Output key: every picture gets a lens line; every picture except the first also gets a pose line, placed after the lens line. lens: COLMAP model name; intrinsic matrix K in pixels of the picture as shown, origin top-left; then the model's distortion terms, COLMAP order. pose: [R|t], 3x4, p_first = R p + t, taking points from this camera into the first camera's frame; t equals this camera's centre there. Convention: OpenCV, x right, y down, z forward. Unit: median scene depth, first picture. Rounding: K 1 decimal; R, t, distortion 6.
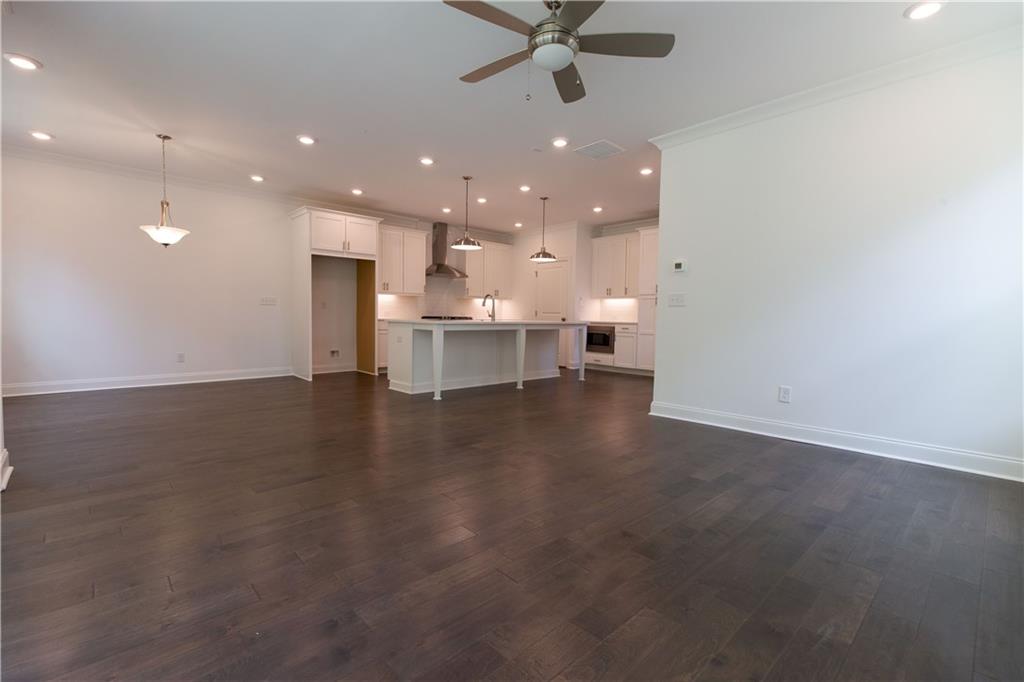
lens RADIAL K [[455.9, 0, 507.8], [0, 455.9, 341.2], [0, 0, 1]] dist [0.005156, -0.000417]
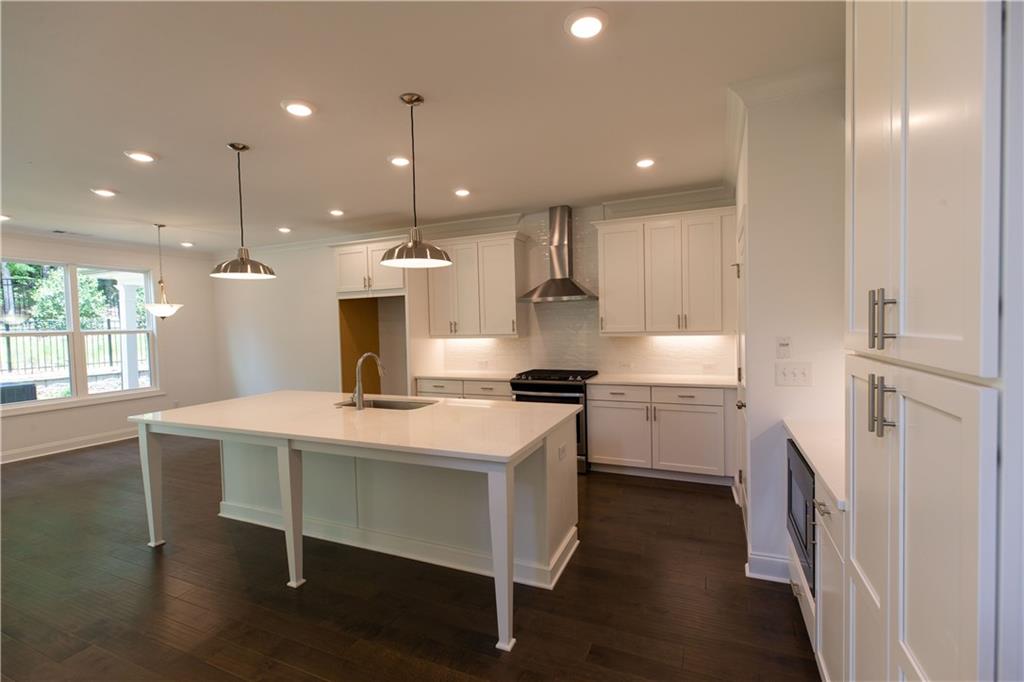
lens RADIAL K [[455.9, 0, 509.8], [0, 455.9, 338.7], [0, 0, 1]] dist [0.005156, -0.000417]
pose [[0.396932, 0.005601, -0.917831, 0.444480], [-0.019390, 0.999809, -0.002285, -0.115051], [0.917643, 0.018704, 0.396965, 0.901636]]
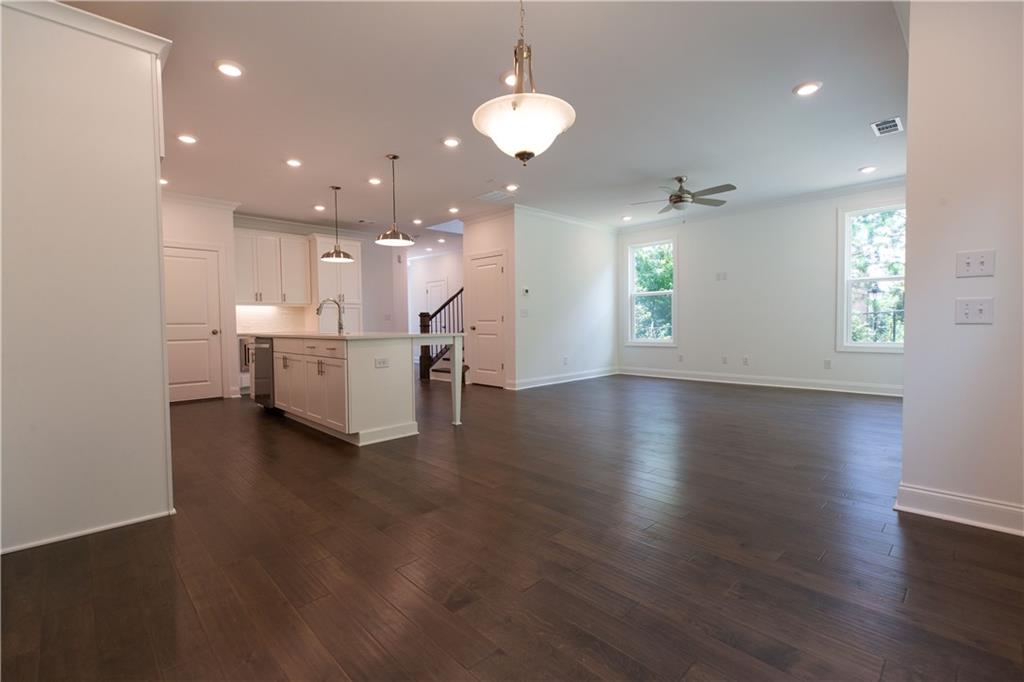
lens RADIAL K [[455.9, 0, 509.6], [0, 455.9, 340.0], [0, 0, 1]] dist [0.005156, -0.000417]
pose [[-0.018969, -0.049312, 0.998603, -0.764840], [0.068671, 0.996360, 0.050506, -0.050474], [-0.997459, 0.069533, -0.015513, 0.688992]]
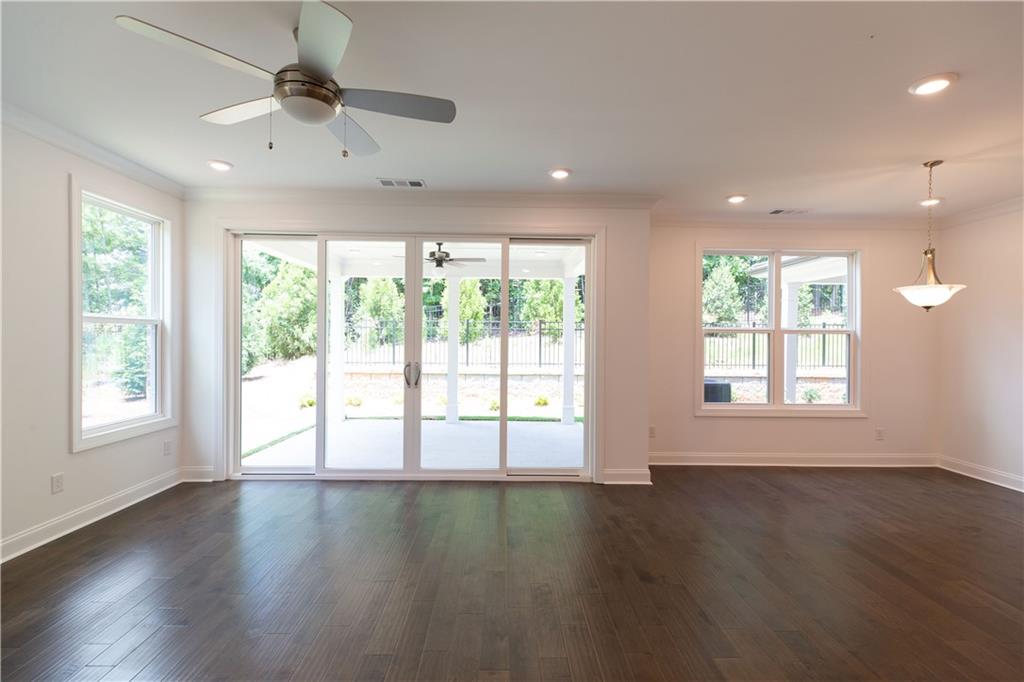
lens RADIAL K [[455.9, 0, 510.7], [0, 455.9, 339.1], [0, 0, 1]] dist [0.005156, -0.000417]
pose [[-0.663506, -0.018701, -0.747937, 0.168403], [-0.061337, 0.997682, 0.029467, -0.094267], [0.745653, 0.065428, -0.663115, 0.663431]]
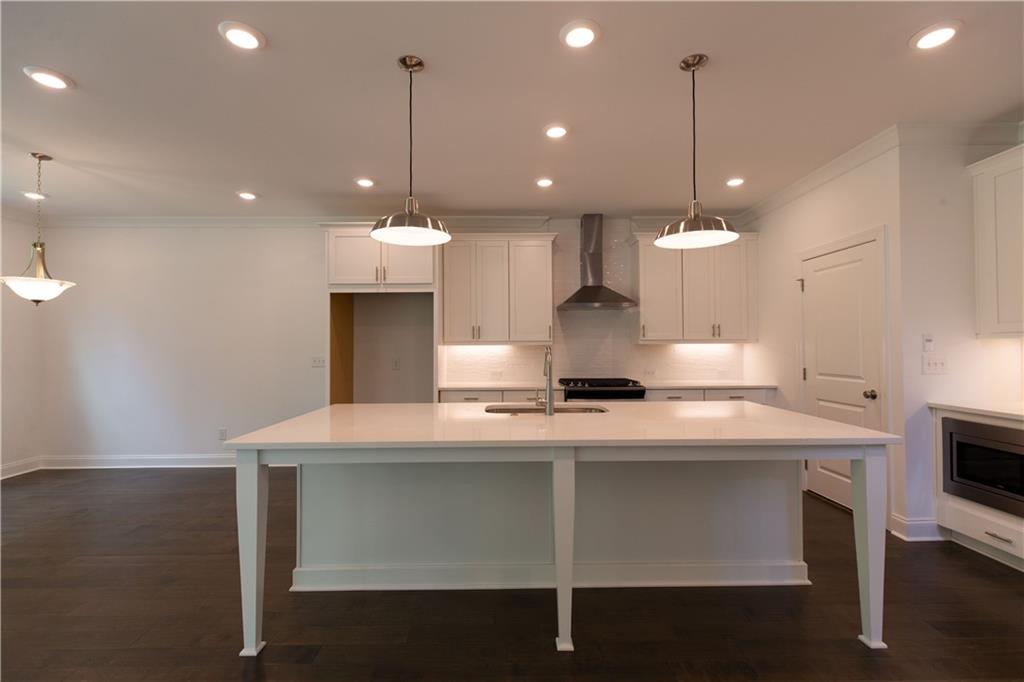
lens RADIAL K [[455.9, 0, 509.3], [0, 455.9, 339.9], [0, 0, 1]] dist [0.005156, -0.000417]
pose [[0.742838, -0.030853, -0.668760, 0.194610], [-0.019910, 0.997478, -0.068133, -0.077441], [0.669176, 0.063927, 0.740350, 0.647176]]
